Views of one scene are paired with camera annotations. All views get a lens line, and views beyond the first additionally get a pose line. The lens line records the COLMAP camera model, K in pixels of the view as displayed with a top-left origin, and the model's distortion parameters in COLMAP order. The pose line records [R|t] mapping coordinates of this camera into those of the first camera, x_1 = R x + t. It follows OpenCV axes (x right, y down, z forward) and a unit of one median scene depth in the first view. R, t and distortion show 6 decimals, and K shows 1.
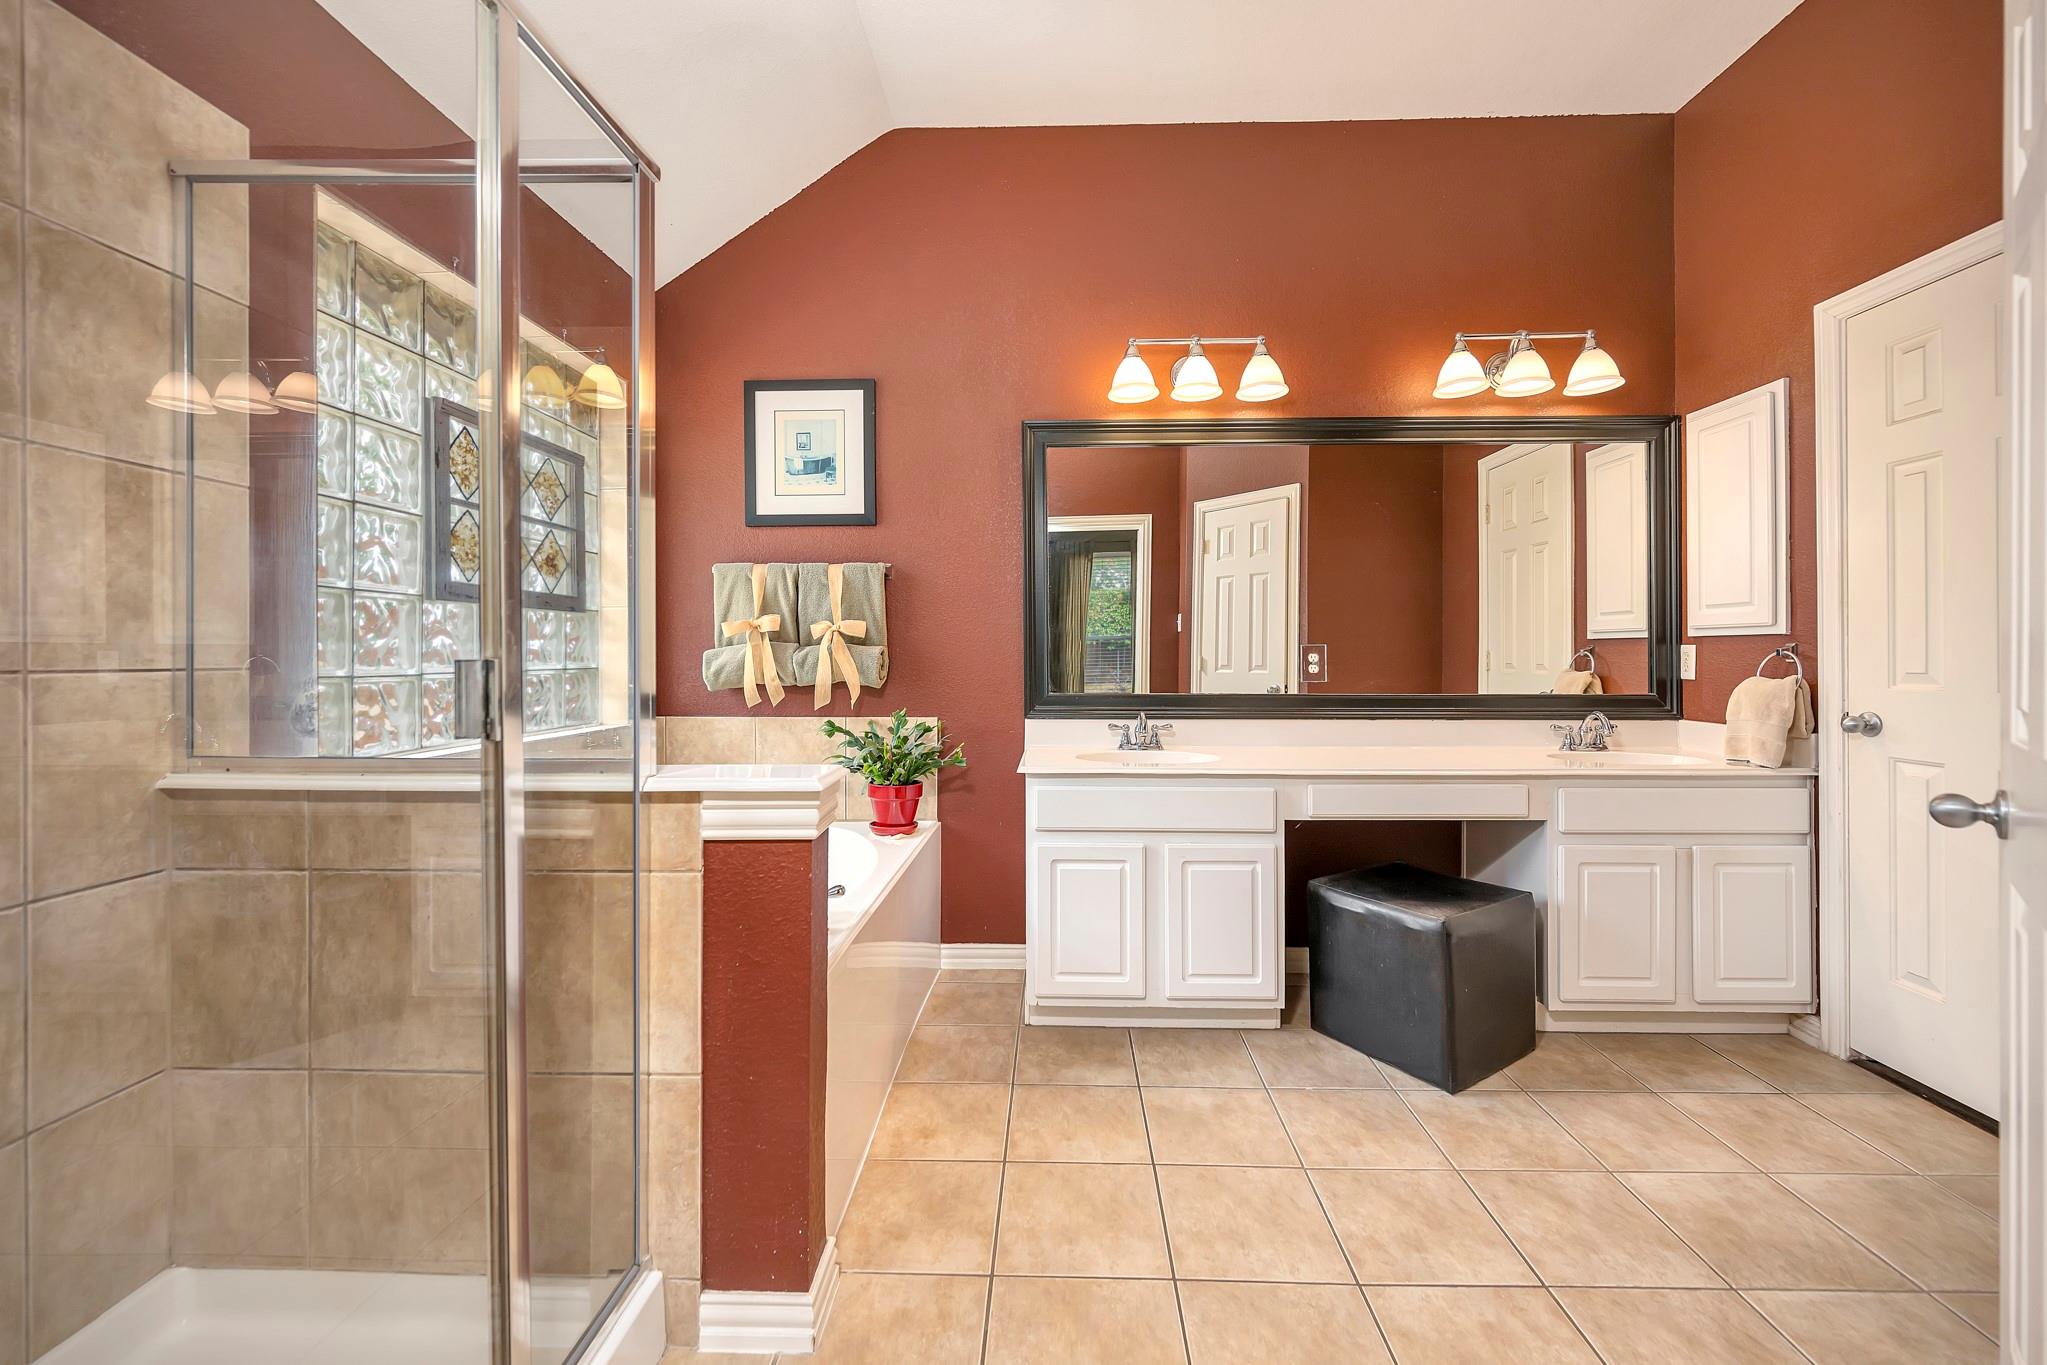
lens RADIAL K [[826.4, 0, 1033.5], [0, 826.4, 649.5], [0, 0, 1]] dist [-0.001309, -0.000062]
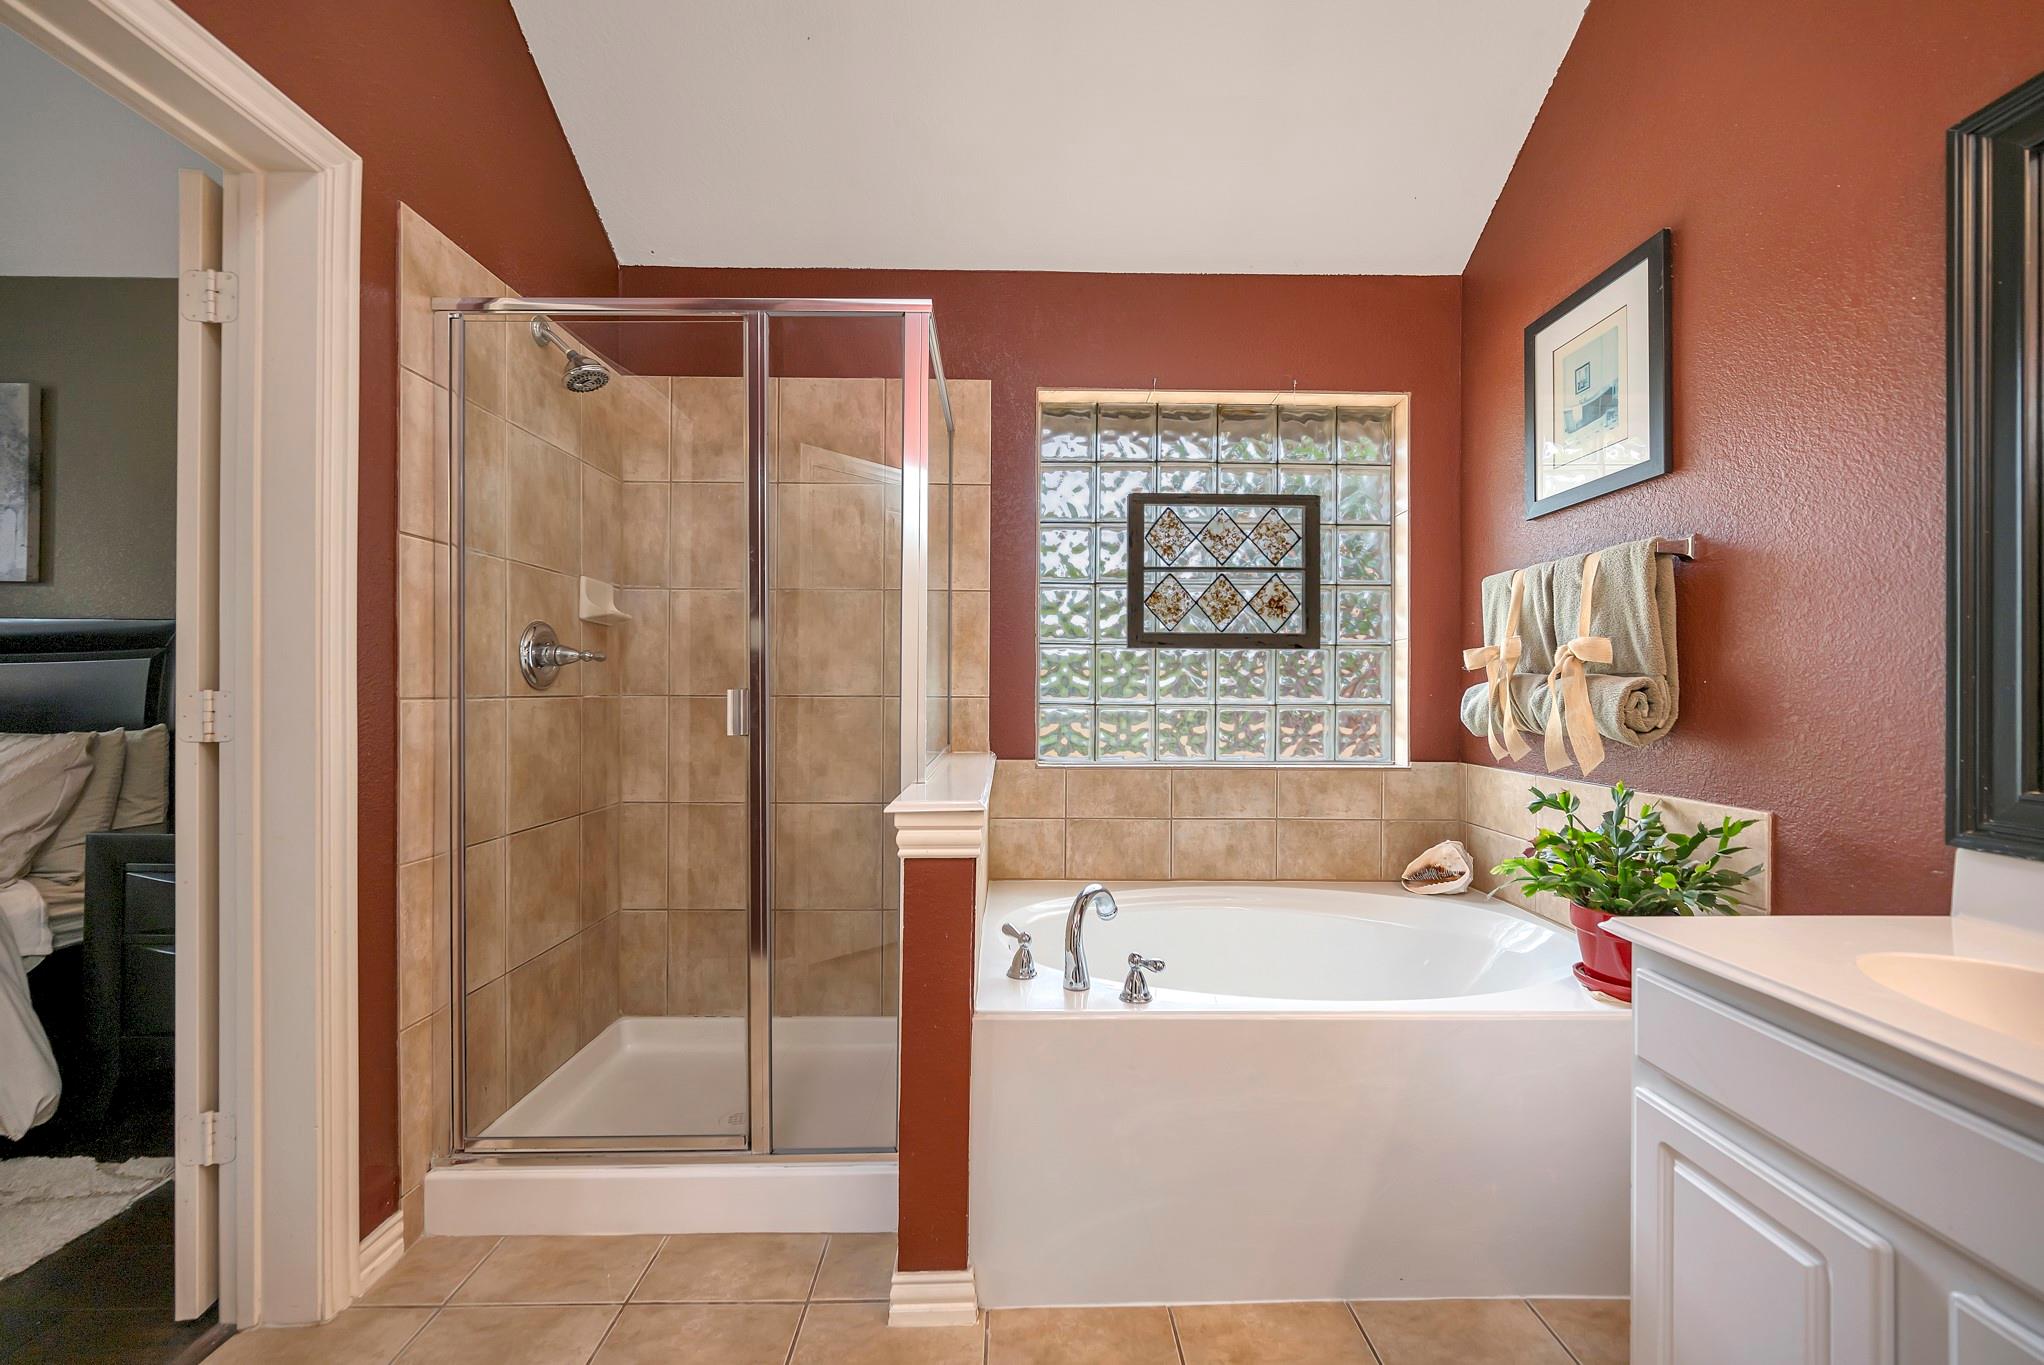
lens RADIAL K [[807.2, 0, 1026.7], [0, 807.2, 688.3], [0, 0, 1]] dist [-0.000977, -0.000260]
pose [[0.047097, -0.002700, -0.998887, 0.437512], [0.001288, 0.999996, -0.002642, 0.005734], [0.998889, -0.001162, 0.047101, 0.616167]]
